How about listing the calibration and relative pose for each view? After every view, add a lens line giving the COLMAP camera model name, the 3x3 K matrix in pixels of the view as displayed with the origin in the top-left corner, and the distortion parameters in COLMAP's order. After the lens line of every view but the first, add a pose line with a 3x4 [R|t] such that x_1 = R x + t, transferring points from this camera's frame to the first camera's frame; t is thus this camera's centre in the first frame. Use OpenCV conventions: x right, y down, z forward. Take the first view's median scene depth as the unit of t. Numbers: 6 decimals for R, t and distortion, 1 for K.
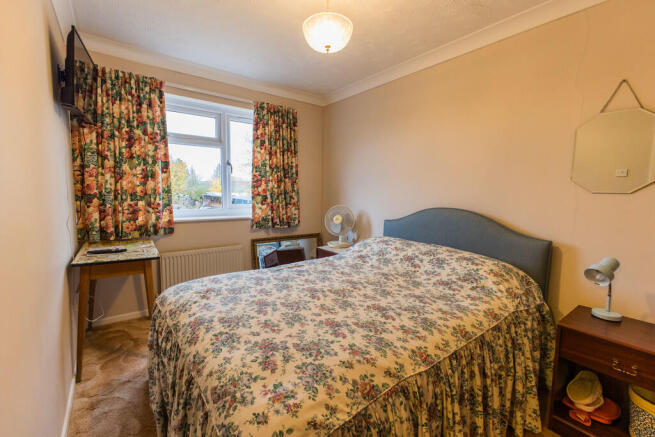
lens RADIAL K [[279.9, 0, 327.5], [0, 279.9, 218.5], [0, 0, 1]] dist [0.003436, 0.000186]
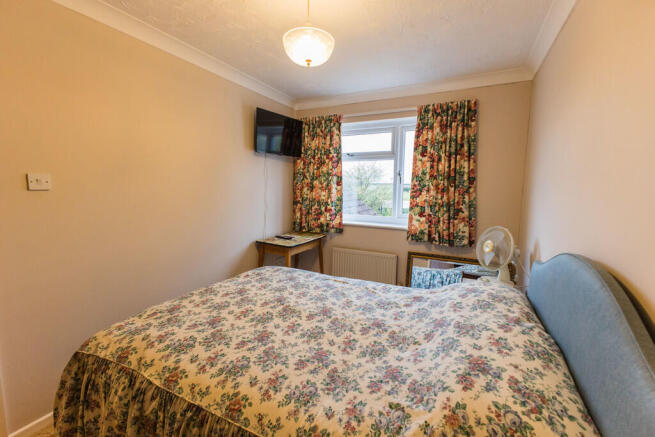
lens RADIAL K [[279.1, 0, 327.5], [0, 279.1, 218.5], [0, 0, 1]] dist [0.008992, 0.000115]
pose [[0.446027, 0.088863, -0.890597, 0.473199], [-0.098541, 0.993885, 0.049817, -0.061438], [0.889578, 0.065541, 0.452057, 0.327639]]
